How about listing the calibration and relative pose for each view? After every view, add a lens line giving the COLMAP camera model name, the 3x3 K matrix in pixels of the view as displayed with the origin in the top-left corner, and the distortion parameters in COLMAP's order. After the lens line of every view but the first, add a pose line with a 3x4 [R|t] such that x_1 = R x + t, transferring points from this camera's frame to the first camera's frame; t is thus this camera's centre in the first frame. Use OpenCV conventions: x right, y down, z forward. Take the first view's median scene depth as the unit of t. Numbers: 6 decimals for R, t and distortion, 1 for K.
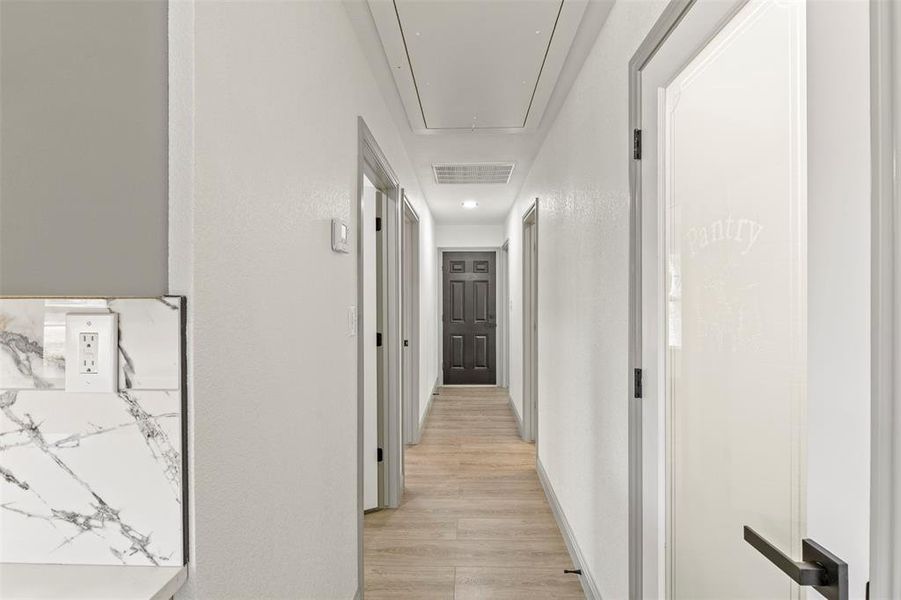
lens RADIAL K [[449.7, 0, 450.5], [0, 449.7, 300.0], [0, 0, 1]] dist [0.001360, 0.000395]
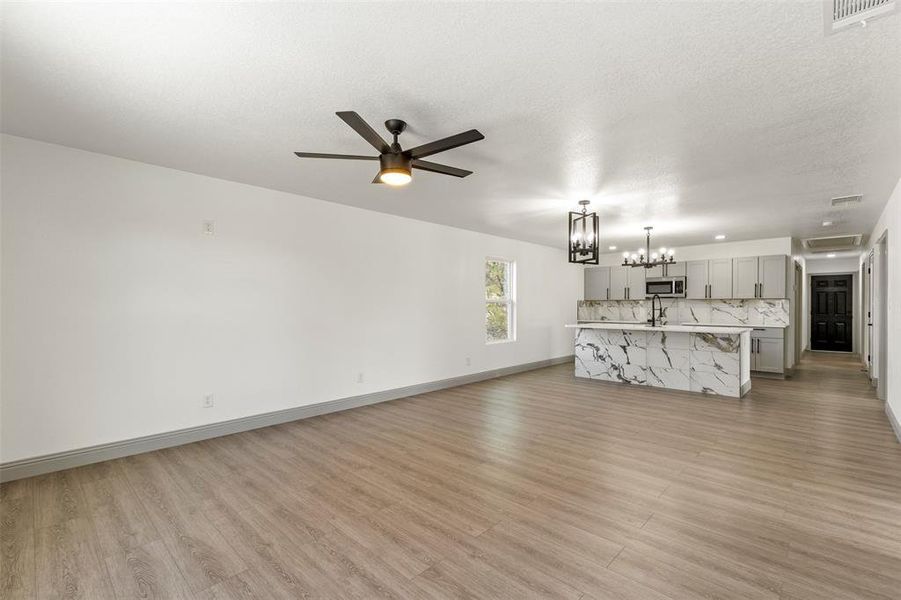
lens RADIAL K [[407.2, 0, 450.5], [0, 407.2, 300.0], [0, 0, 1]] dist [-0.000096, -0.000208]
pose [[0.755363, 0.001272, -0.655305, -0.040045], [-0.008852, 0.999927, -0.008263, 0.016567], [0.655247, 0.012042, 0.755319, -1.195306]]
